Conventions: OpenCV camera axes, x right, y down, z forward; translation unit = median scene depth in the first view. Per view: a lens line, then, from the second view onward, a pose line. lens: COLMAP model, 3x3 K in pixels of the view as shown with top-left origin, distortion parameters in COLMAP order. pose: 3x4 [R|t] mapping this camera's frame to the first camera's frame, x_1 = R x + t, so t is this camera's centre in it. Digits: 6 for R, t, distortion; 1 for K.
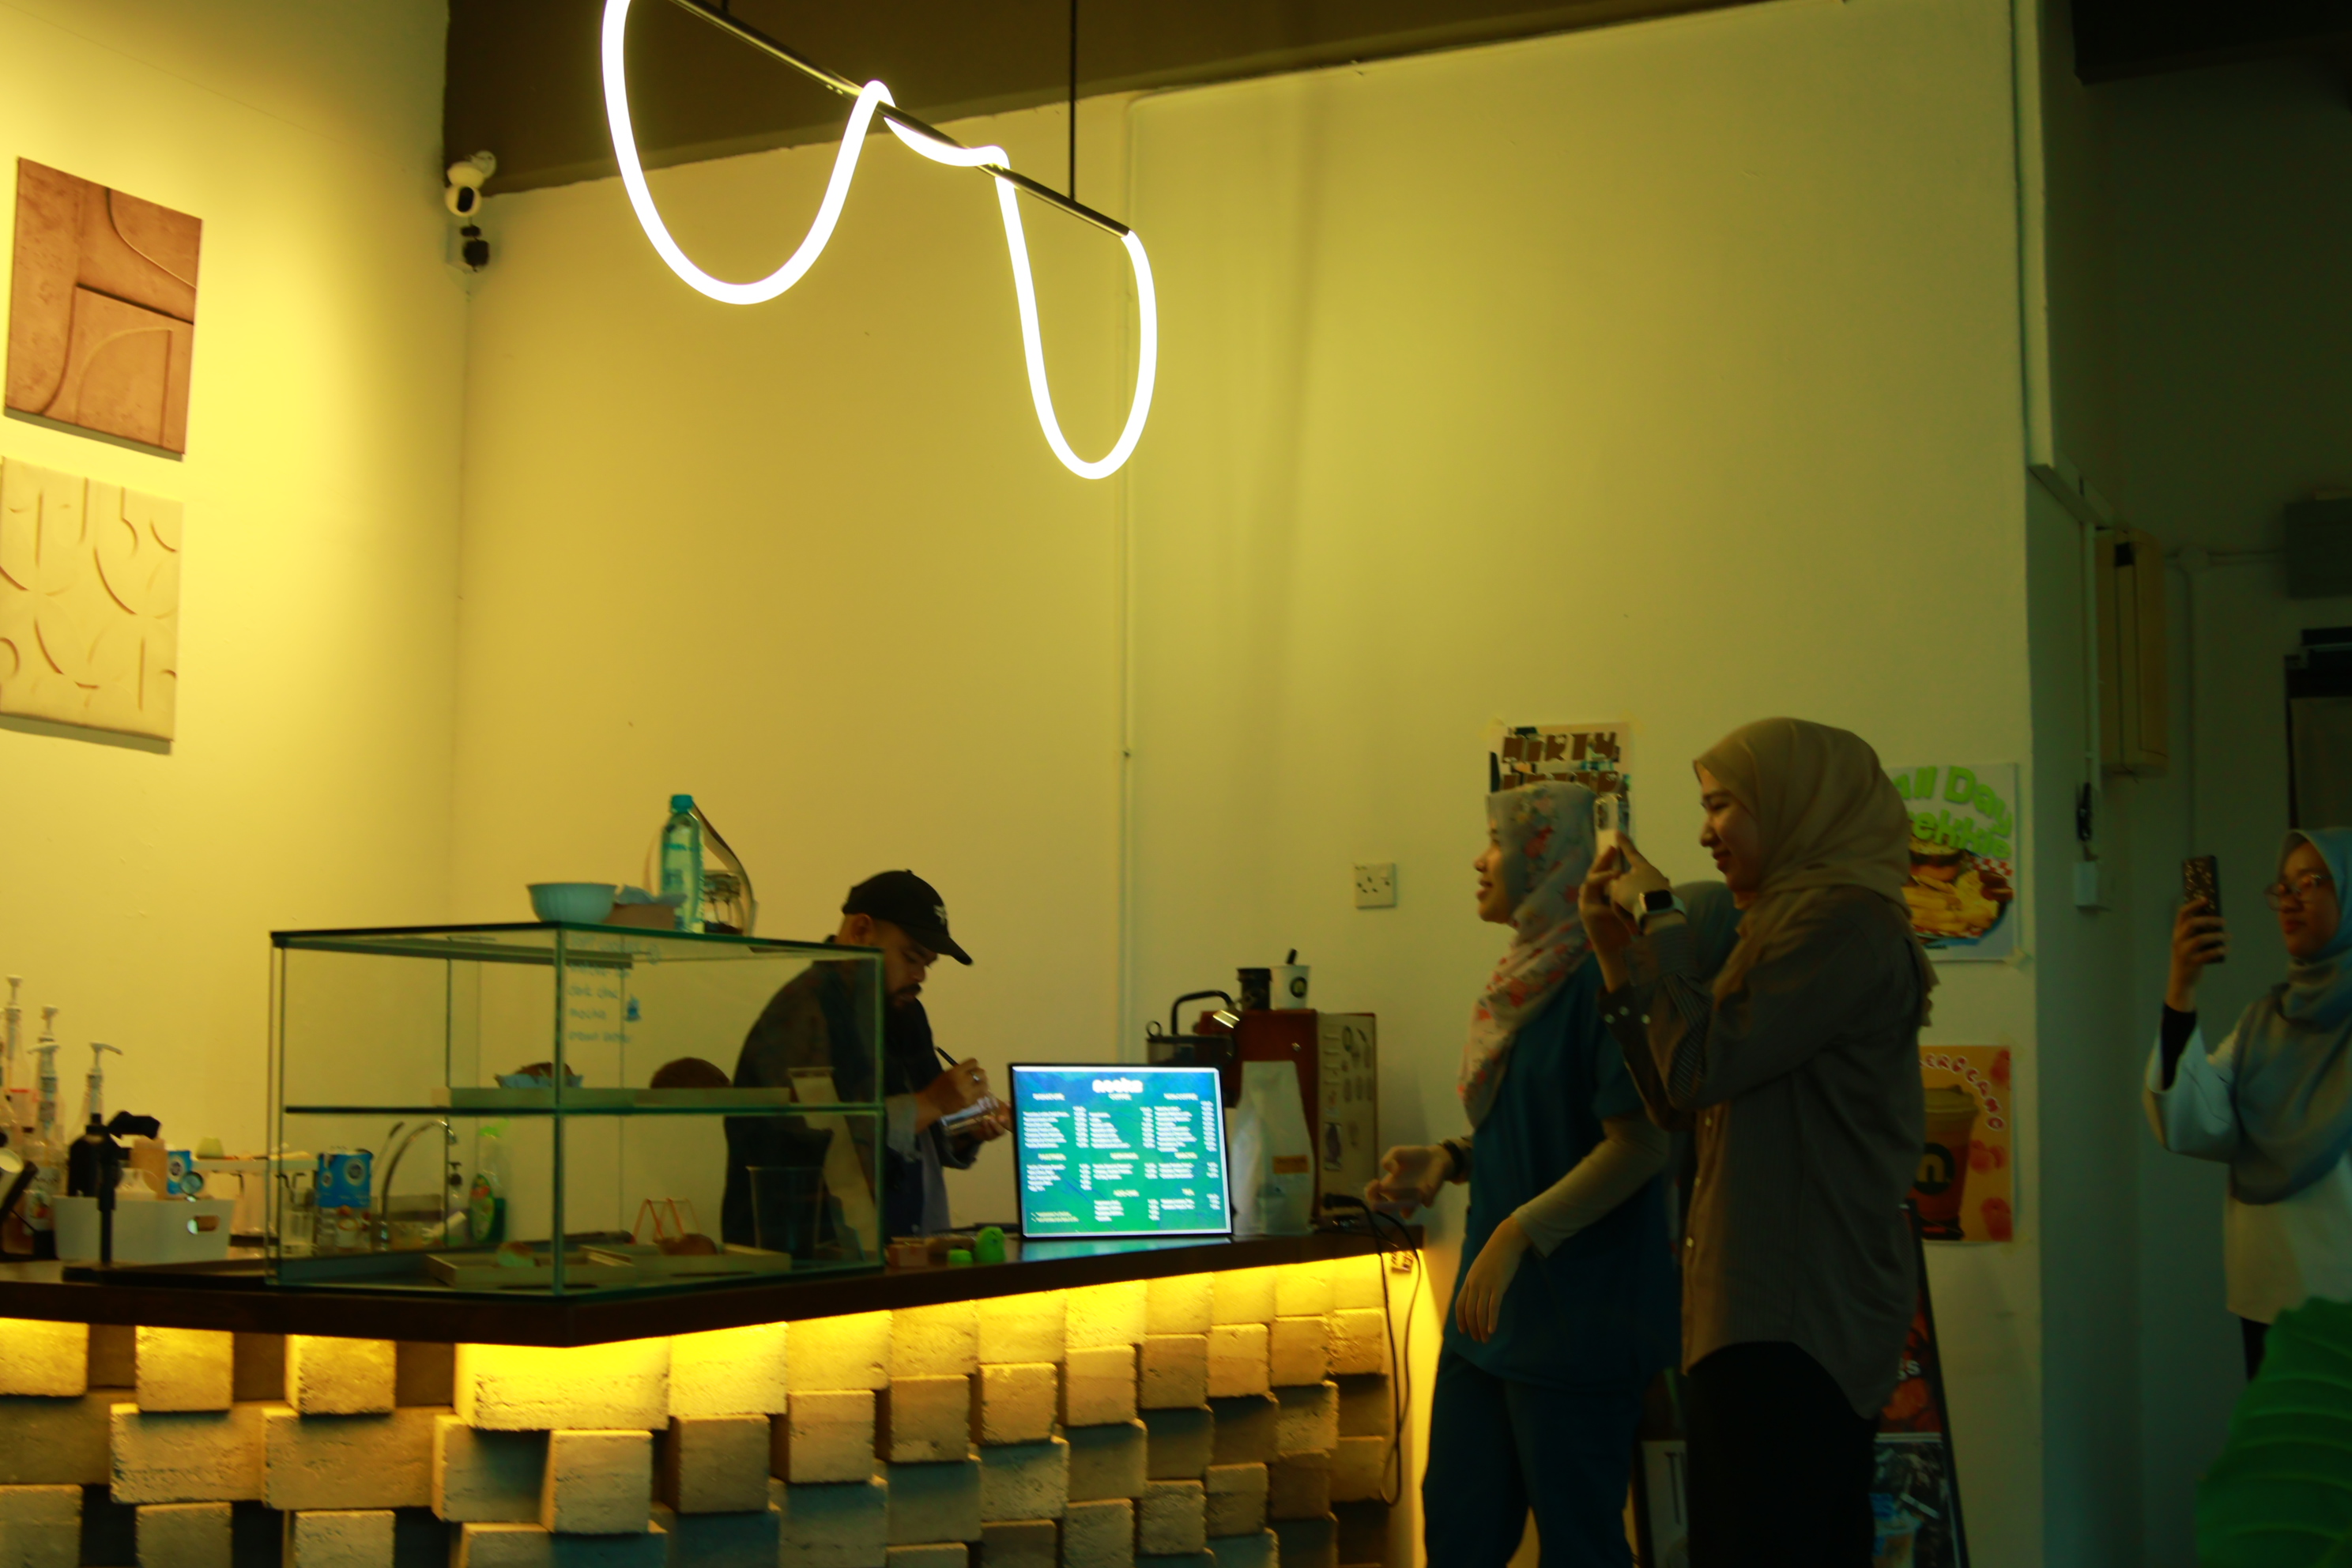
lens RADIAL K [[3245.1, 0, 1162.8], [0, 3245.1, 775.3], [0, 0, 1]] dist [-0.077709, 0.000000]
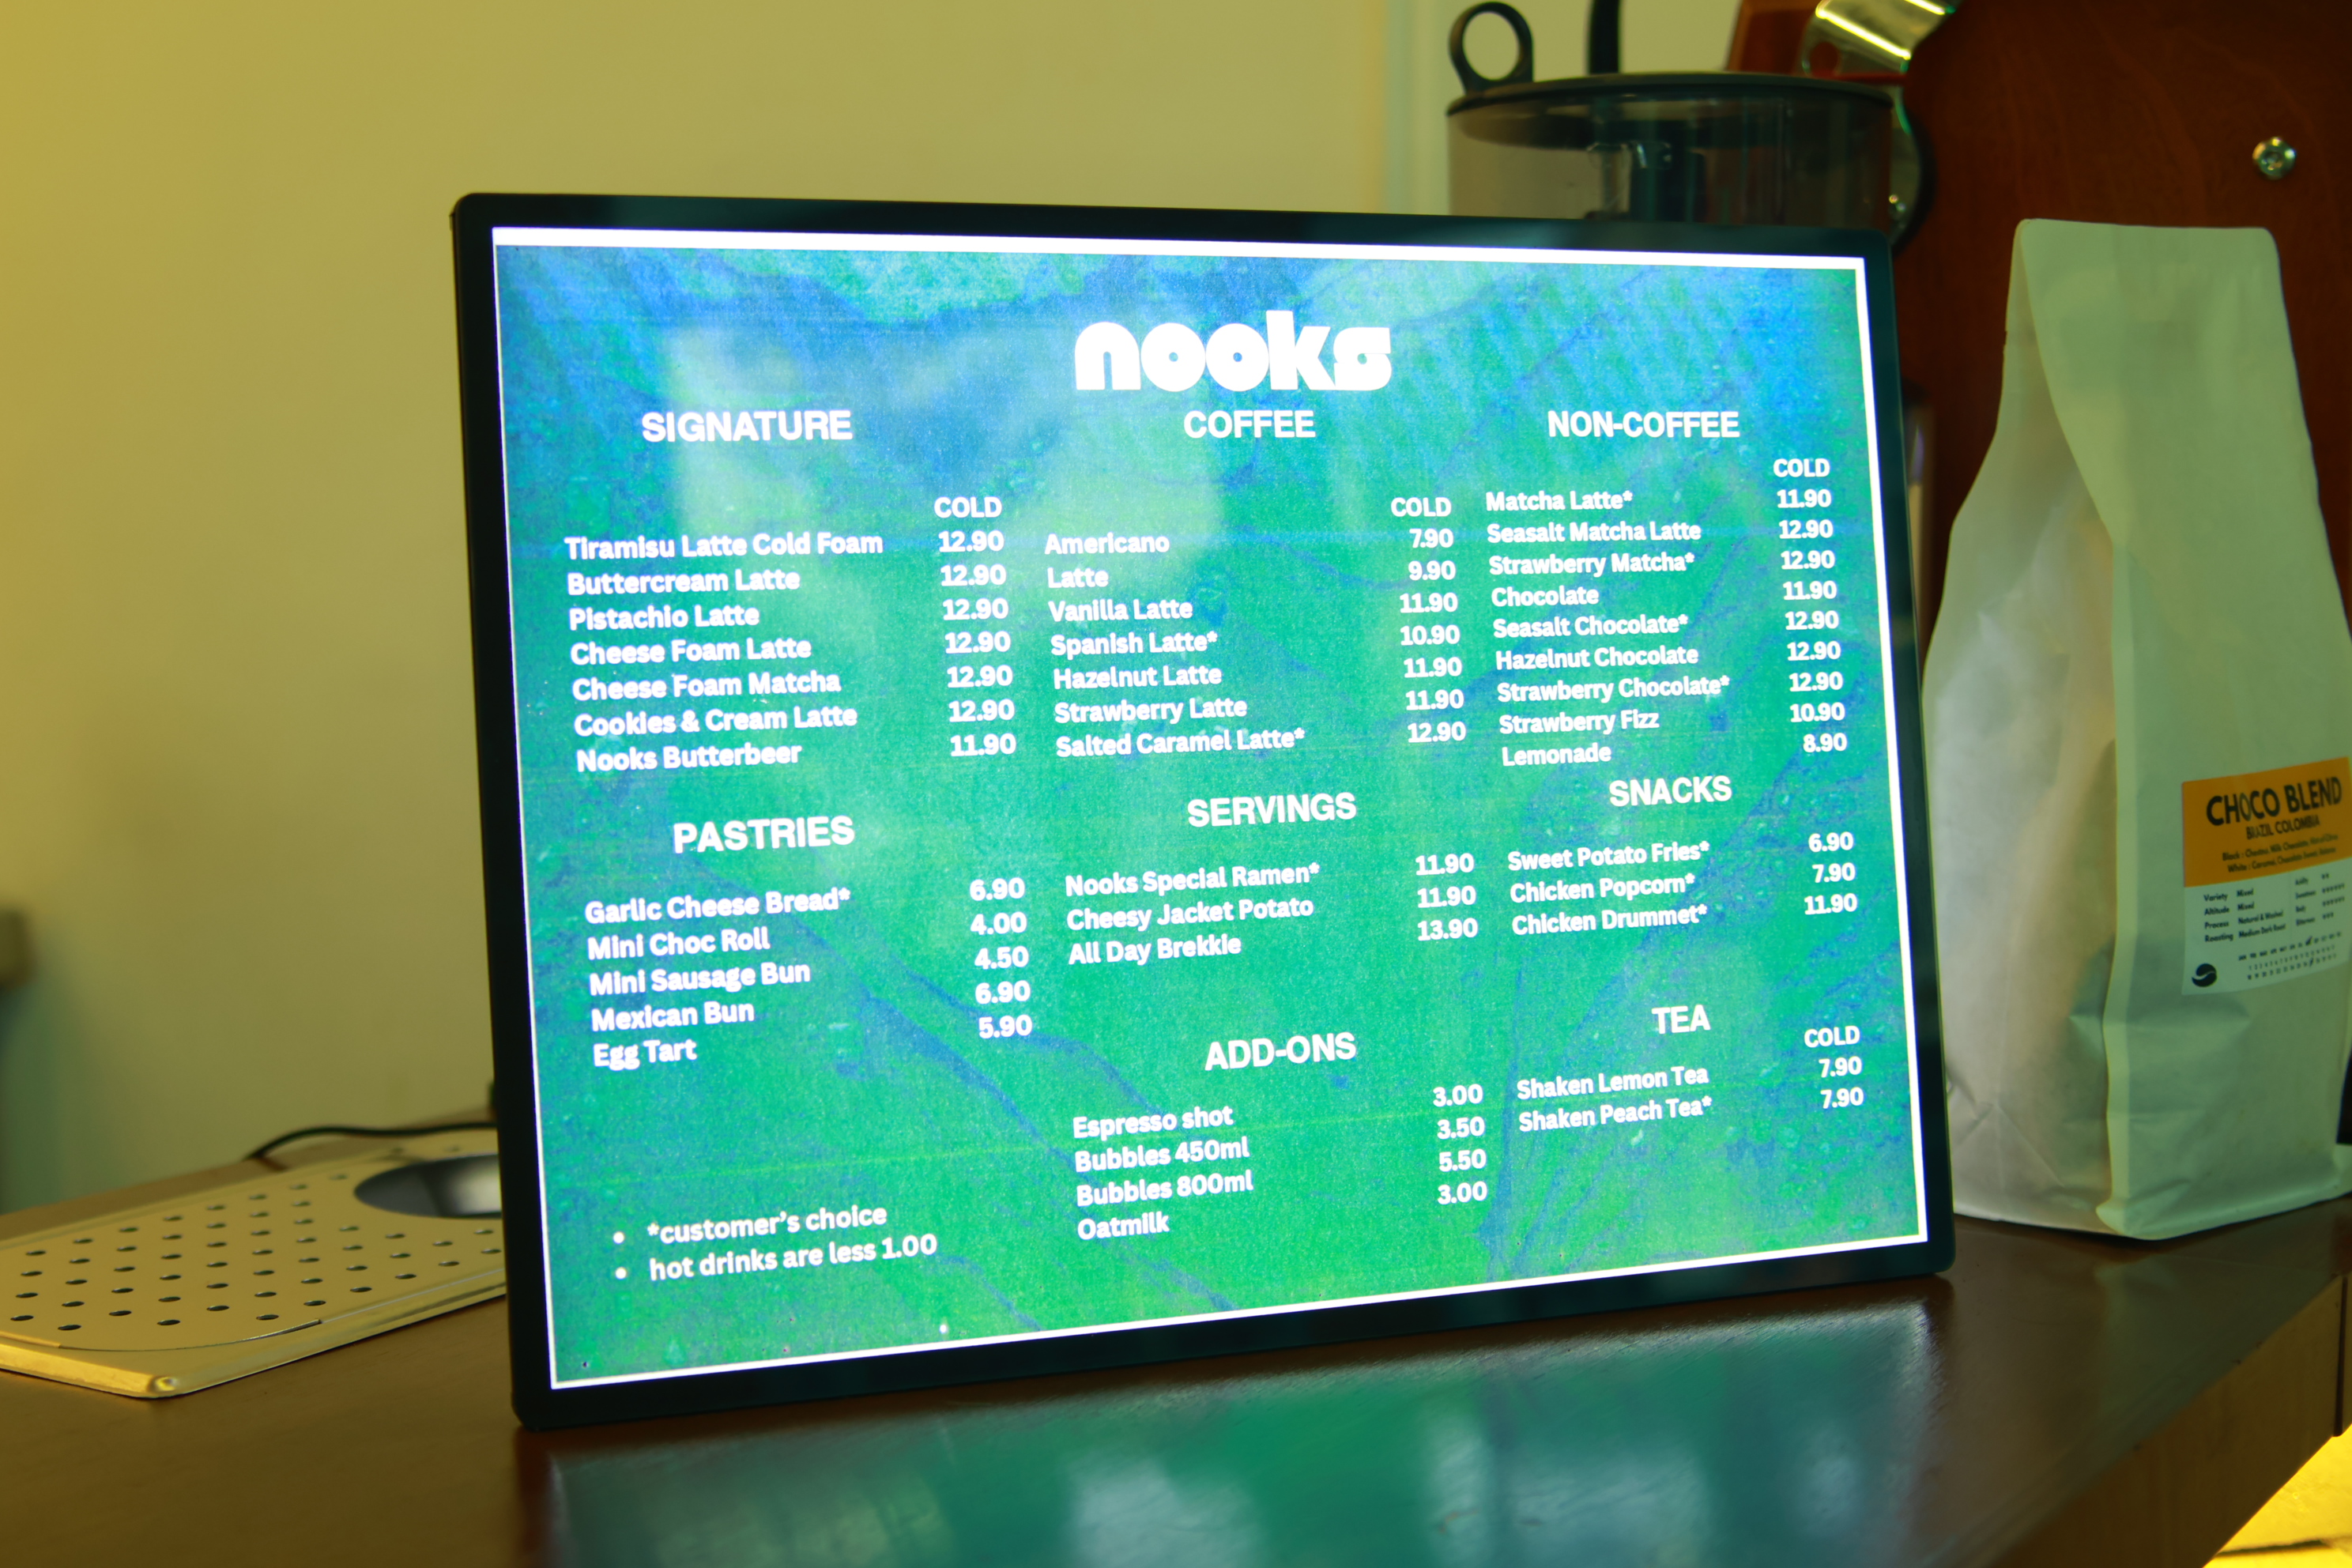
lens RADIAL K [[3373.4, 0, 1174.4], [0, 3373.4, 785.7], [0, 0, 1]] dist [-0.105333, 0.000000]
pose [[0.992366, 0.012417, -0.122702, 0.003197], [0.012980, 0.978877, 0.204037, 0.082388], [0.122644, -0.204072, 0.971243, 0.831720]]
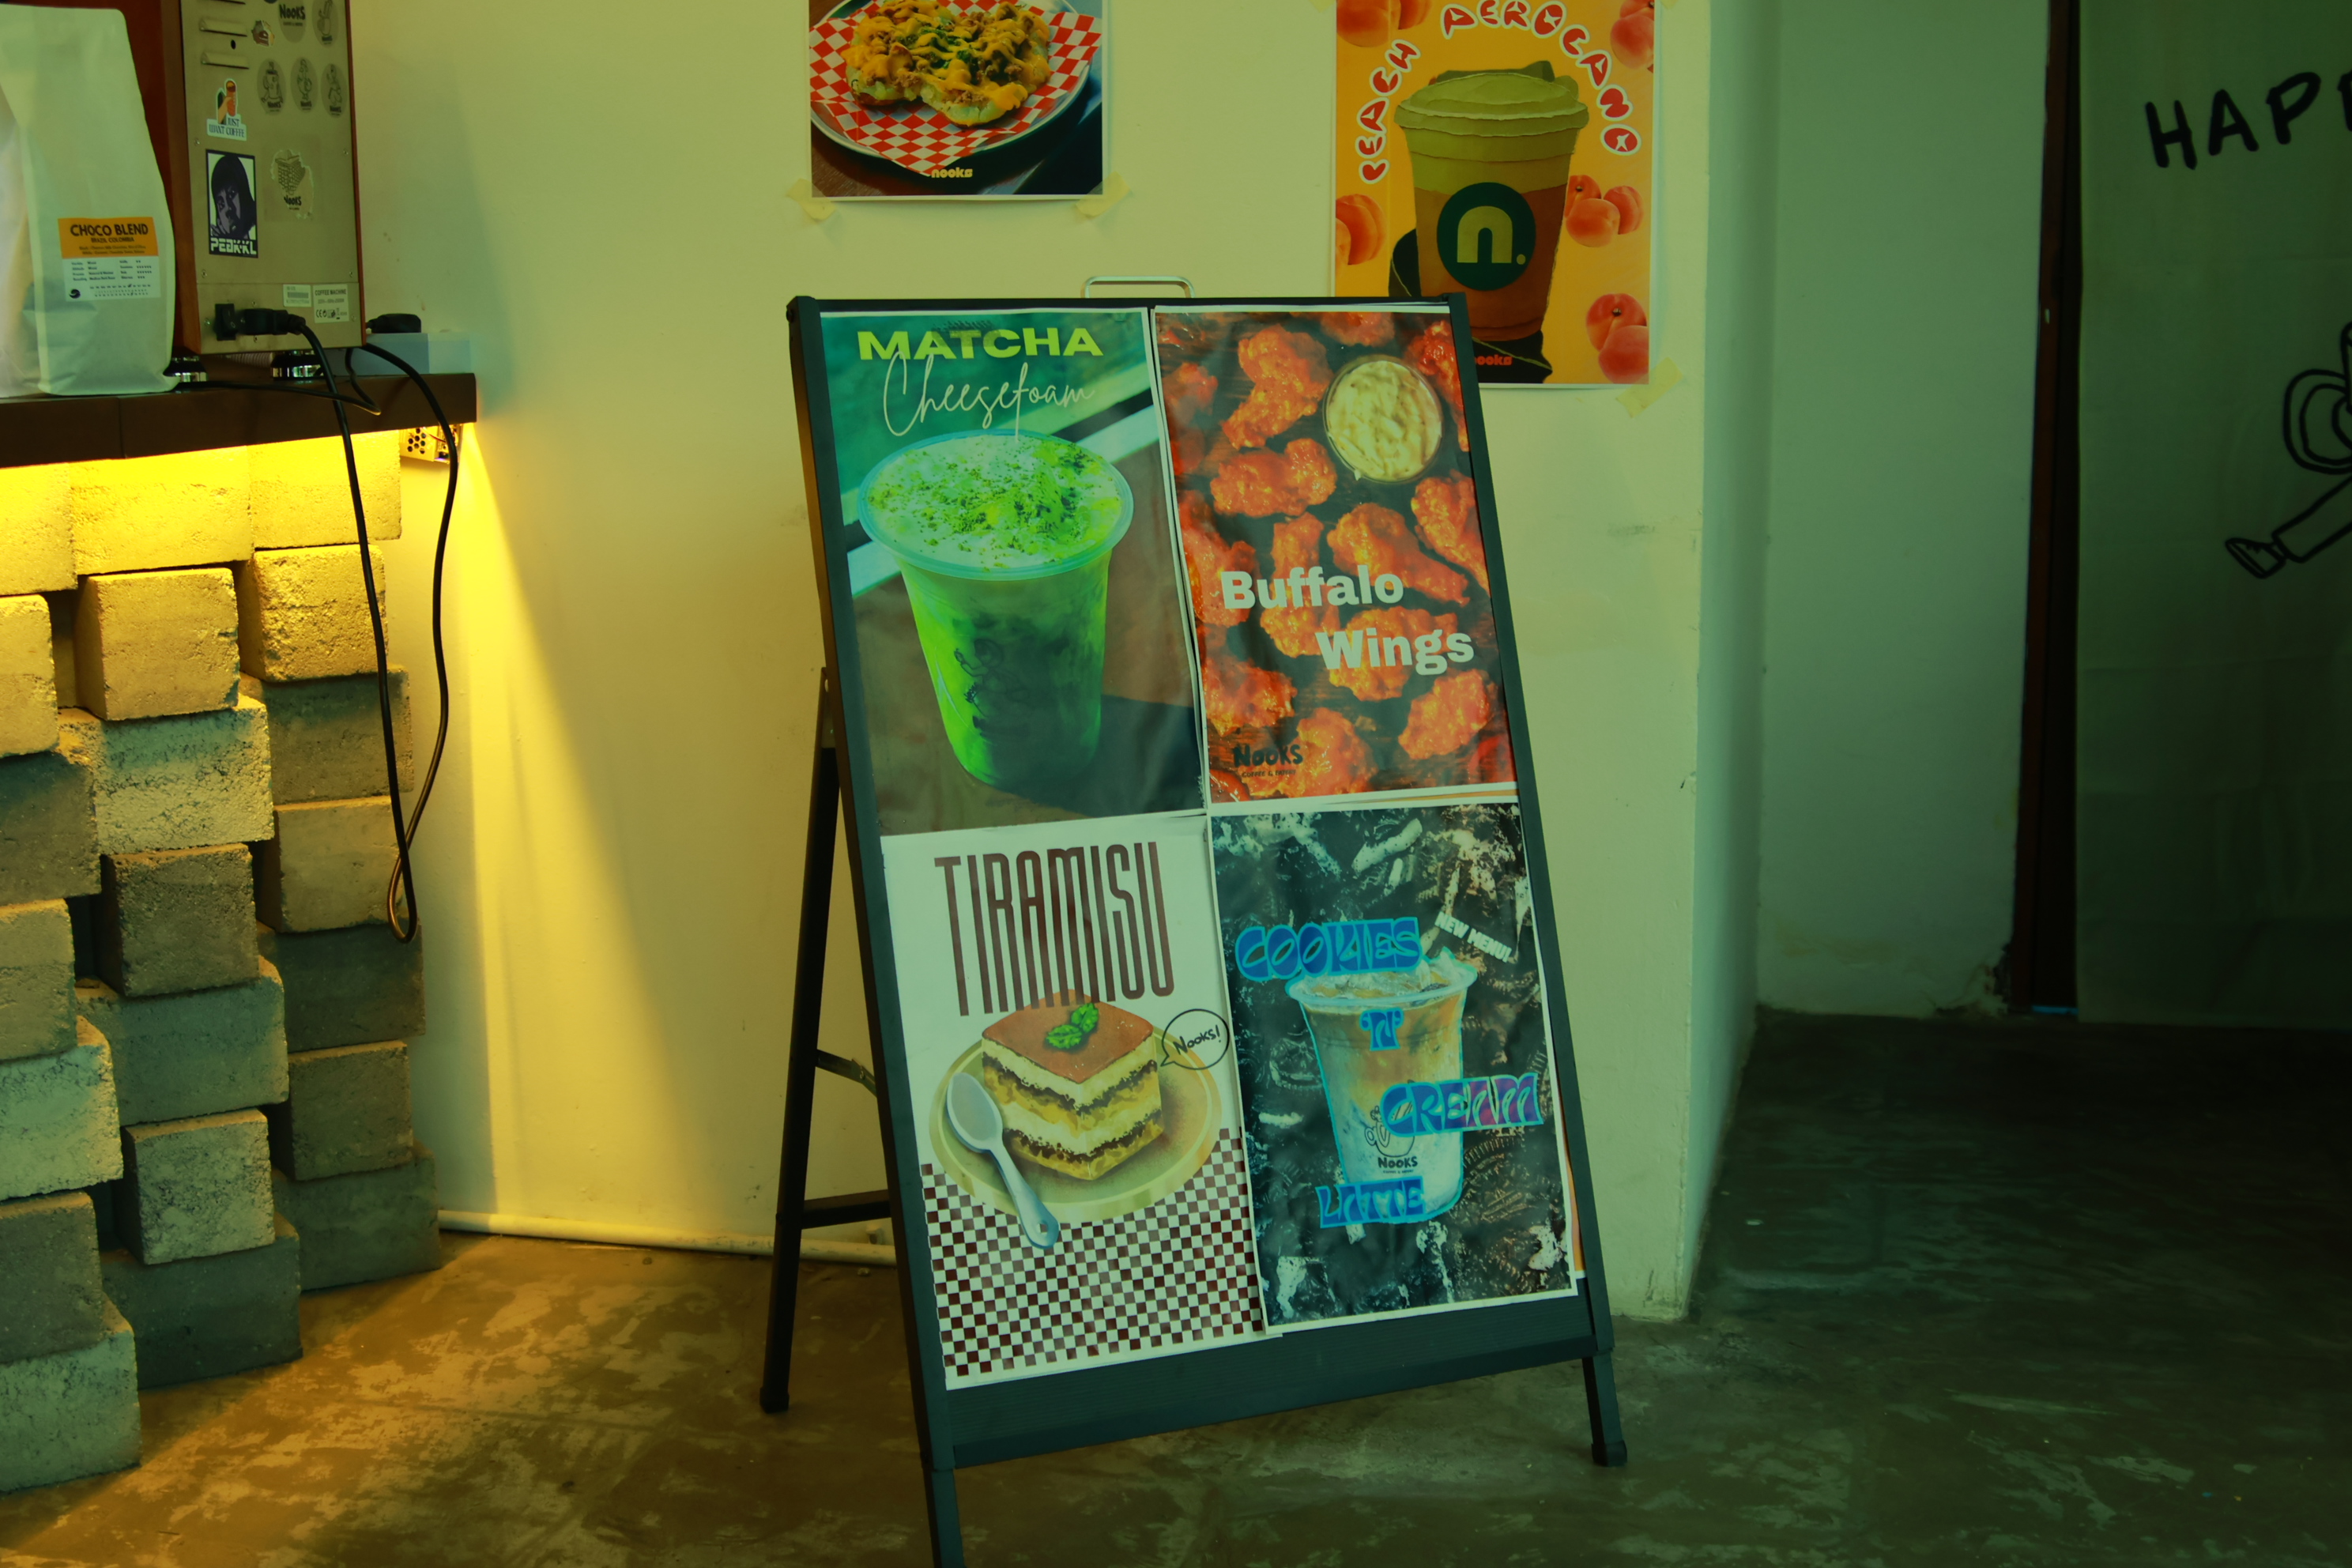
lens RADIAL K [[3245.1, 0, 1167.3], [0, 3245.1, 777.0], [0, 0, 1]] dist [-0.077709, 0.000000]
pose [[0.980600, -0.041369, 0.191605, 0.096286], [-0.007334, 0.969048, 0.246762, 0.083117], [-0.195883, -0.243381, 0.949945, 0.539933]]
